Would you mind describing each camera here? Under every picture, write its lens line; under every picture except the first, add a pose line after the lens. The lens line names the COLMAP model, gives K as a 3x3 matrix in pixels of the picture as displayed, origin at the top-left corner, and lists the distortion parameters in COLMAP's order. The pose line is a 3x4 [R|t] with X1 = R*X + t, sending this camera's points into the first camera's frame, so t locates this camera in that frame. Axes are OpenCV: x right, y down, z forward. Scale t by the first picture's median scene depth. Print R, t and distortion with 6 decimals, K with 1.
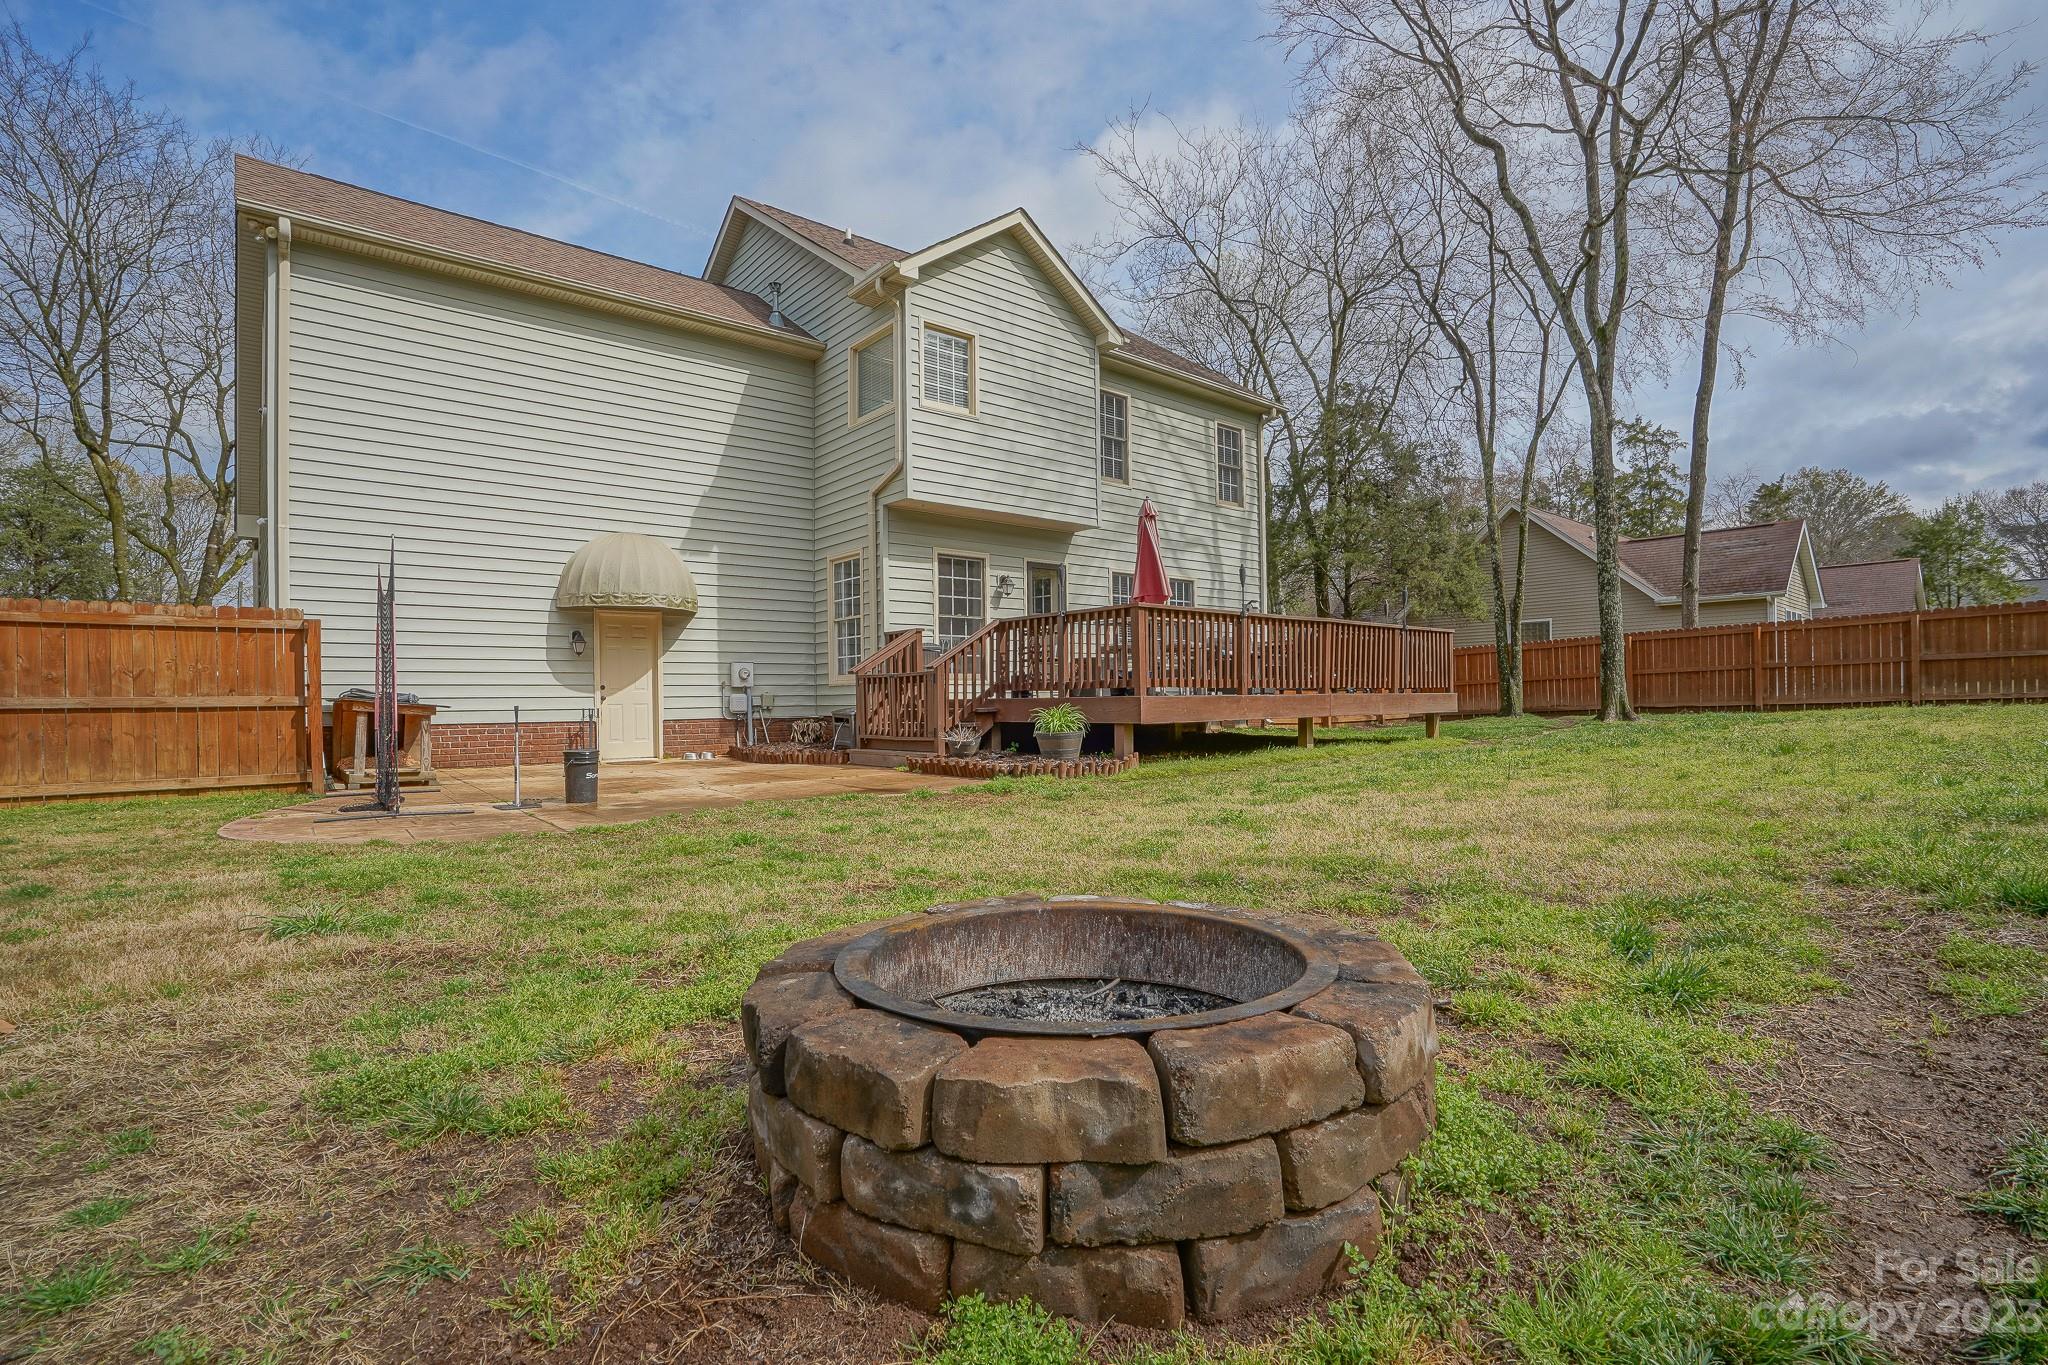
lens RADIAL K [[962.6, 0, 1011.4], [0, 962.6, 691.9], [0, 0, 1]] dist [-0.023609, 0.000218]
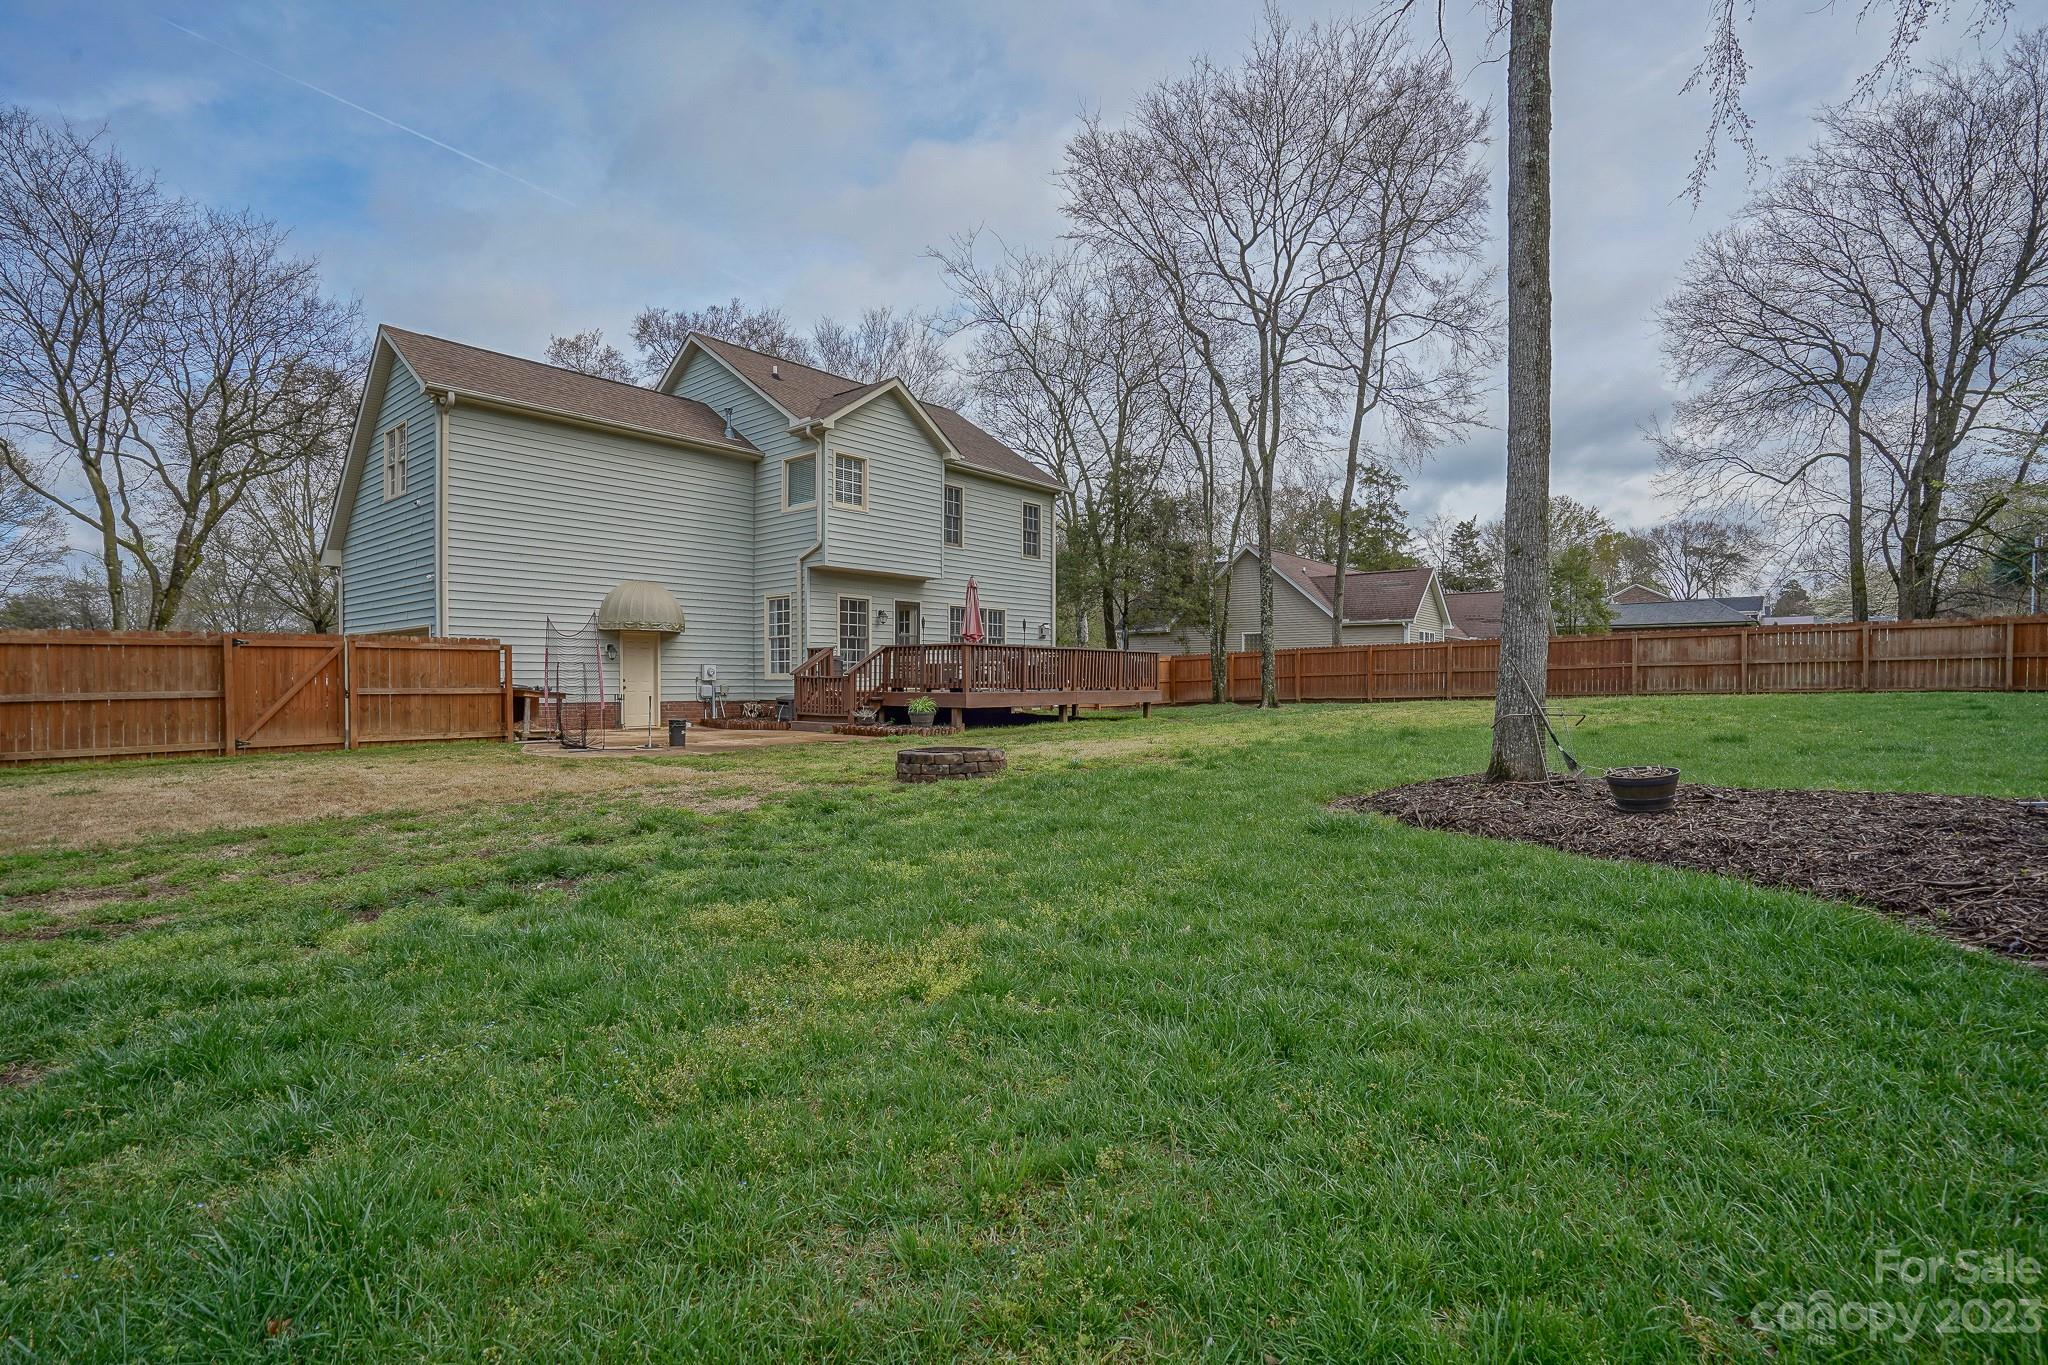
lens RADIAL K [[962.6, 0, 1011.4], [0, 962.6, 691.9], [0, 0, 1]] dist [-0.023609, 0.000218]
pose [[0.984823, 0.012837, 0.173086, -0.069380], [-0.016473, 0.999672, 0.019585, -0.024227], [-0.172778, -0.022139, 0.984712, -0.579093]]
